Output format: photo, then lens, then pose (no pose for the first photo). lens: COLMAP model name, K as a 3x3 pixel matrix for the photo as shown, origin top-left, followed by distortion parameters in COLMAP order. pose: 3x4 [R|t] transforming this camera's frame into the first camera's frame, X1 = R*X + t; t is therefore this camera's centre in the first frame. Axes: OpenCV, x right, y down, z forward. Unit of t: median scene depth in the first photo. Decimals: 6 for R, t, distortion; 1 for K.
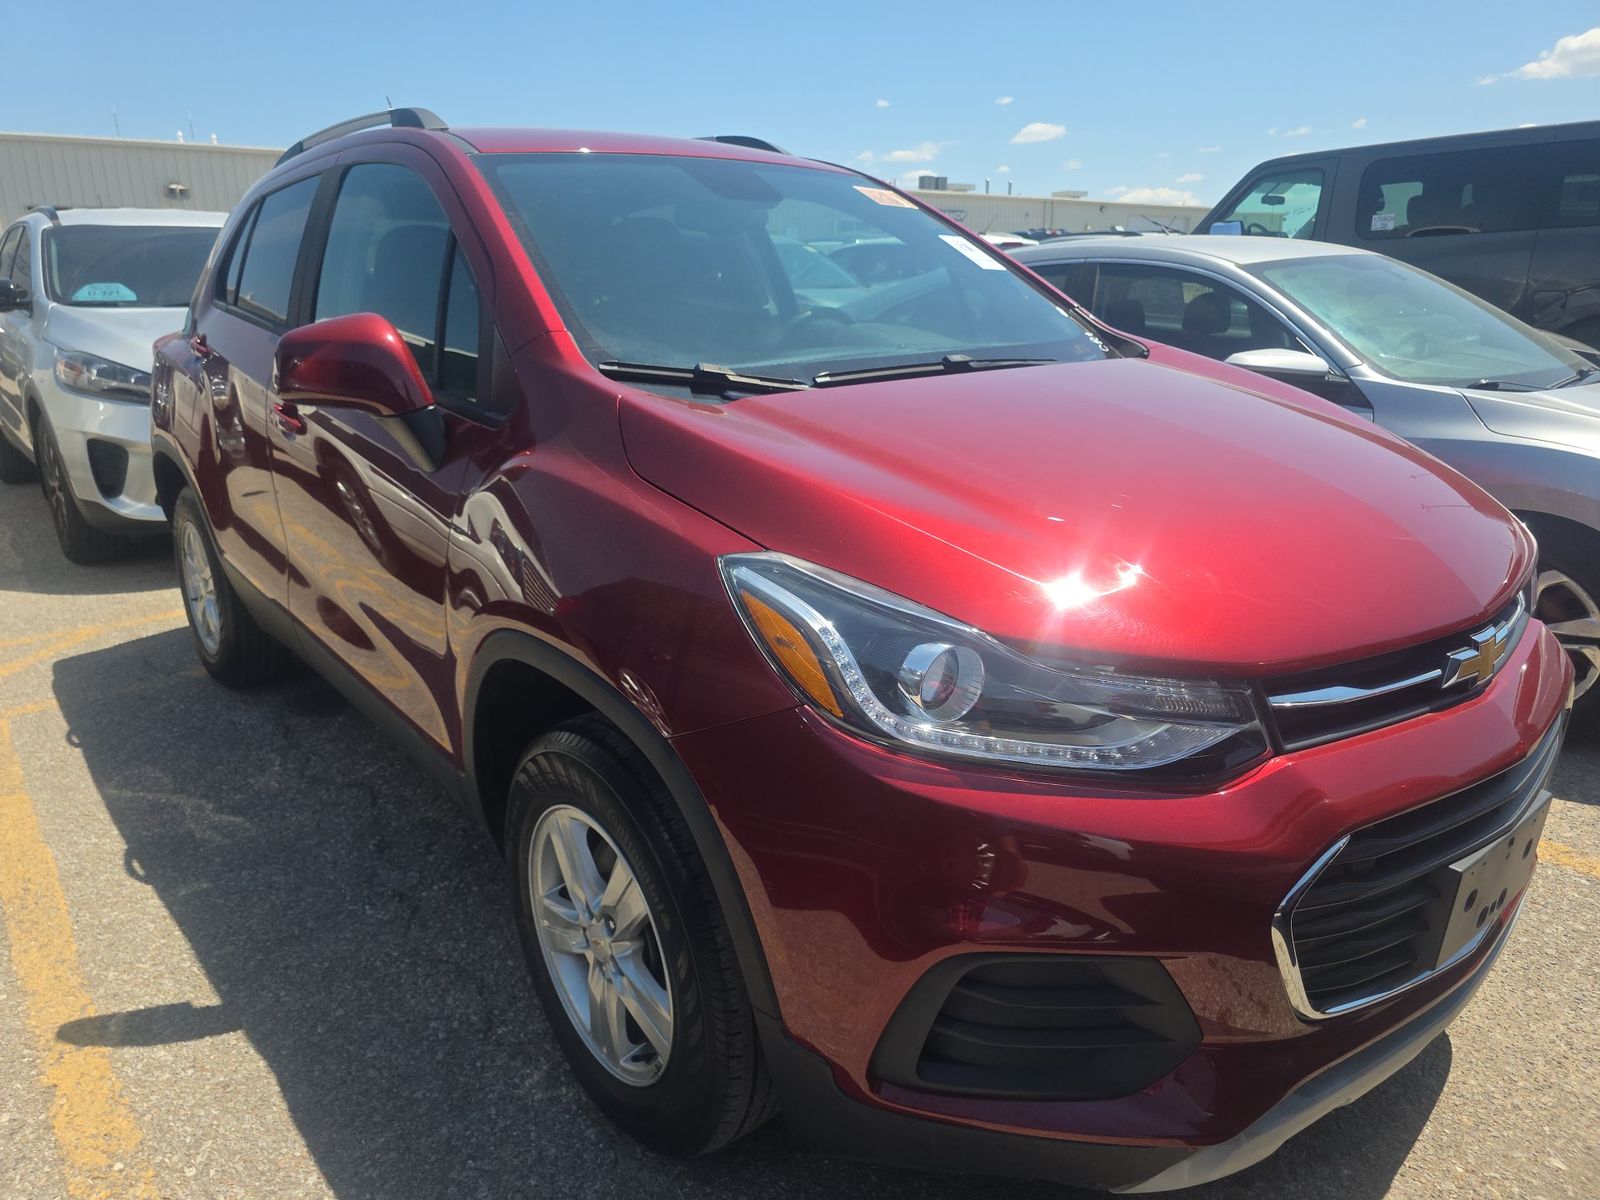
lens RADIAL K [[1042.1, 0, 766.7], [0, 1042.1, 590.3], [0, 0, 1]] dist [0.050412, -0.049212]
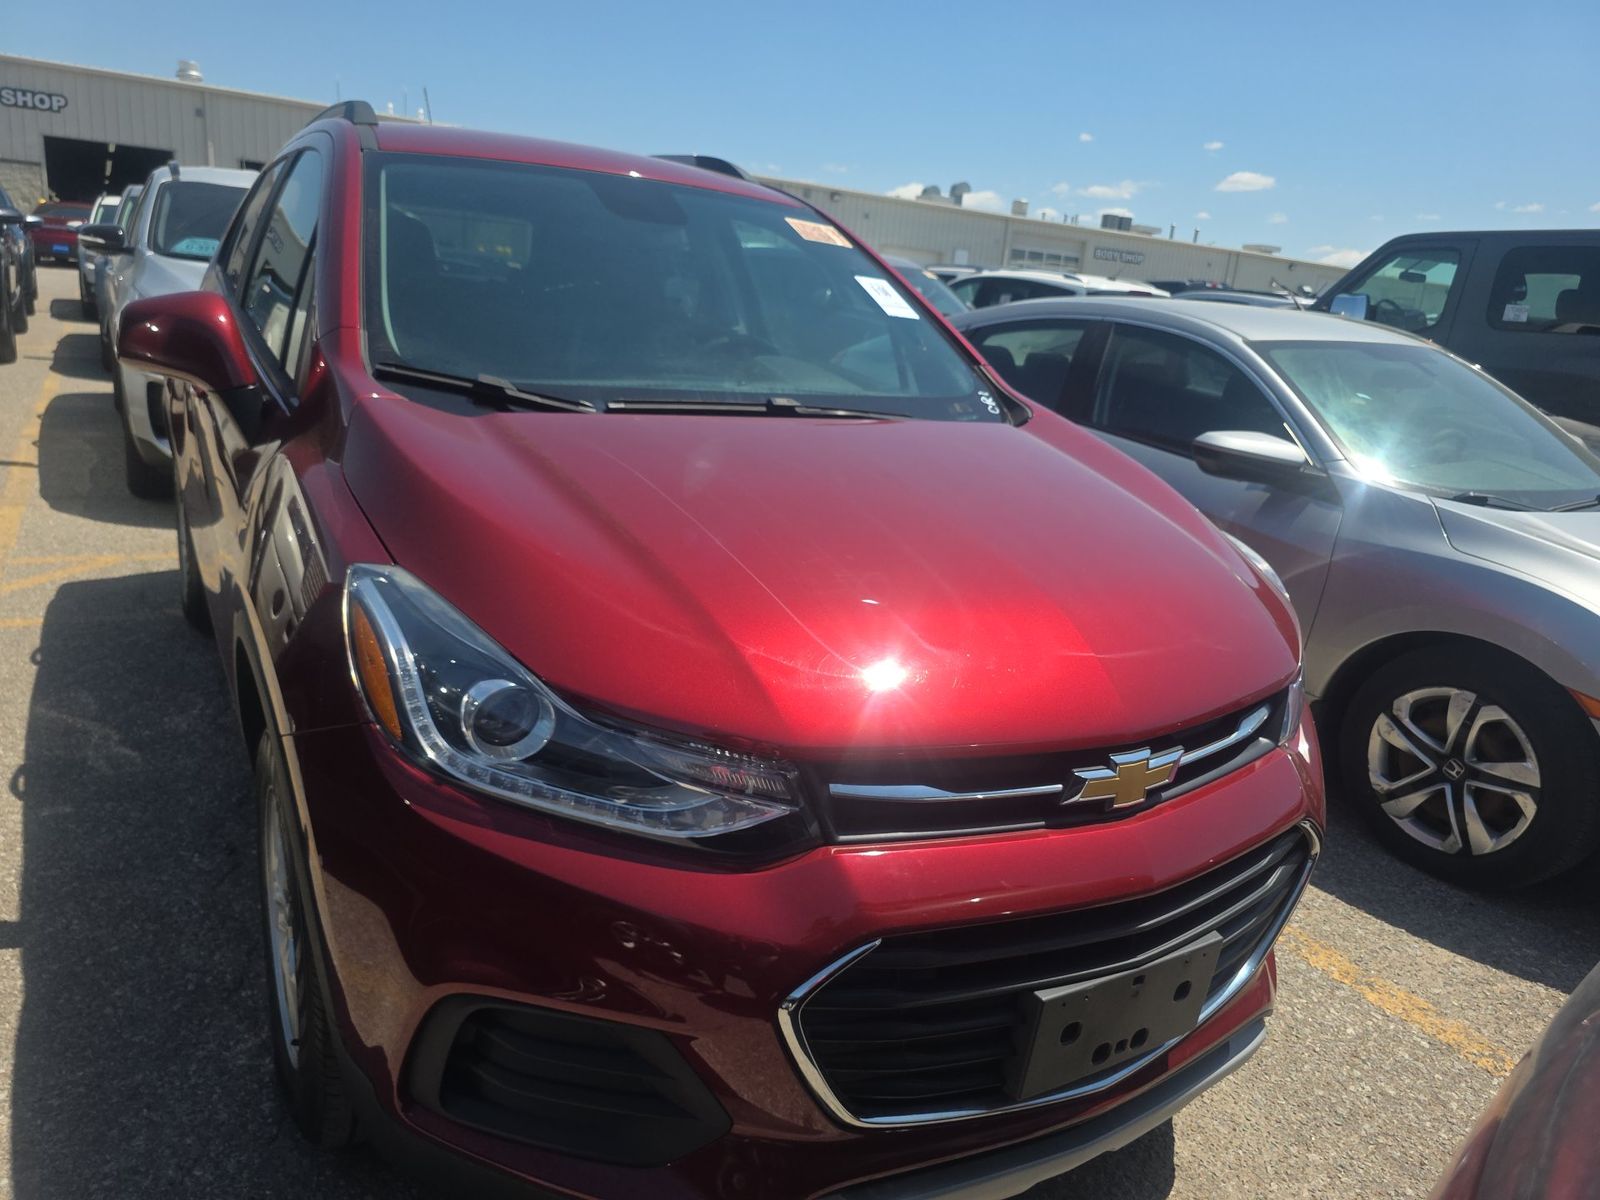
lens RADIAL K [[1042.3, 0, 800.0], [0, 1042.3, 600.0], [0, 0, 1]] dist [0.050038, -0.049014]
pose [[0.984704, 0.138207, -0.106101, 0.242745], [-0.138690, 0.990332, 0.002853, -0.030233], [0.105469, 0.011906, 0.994351, 0.016691]]
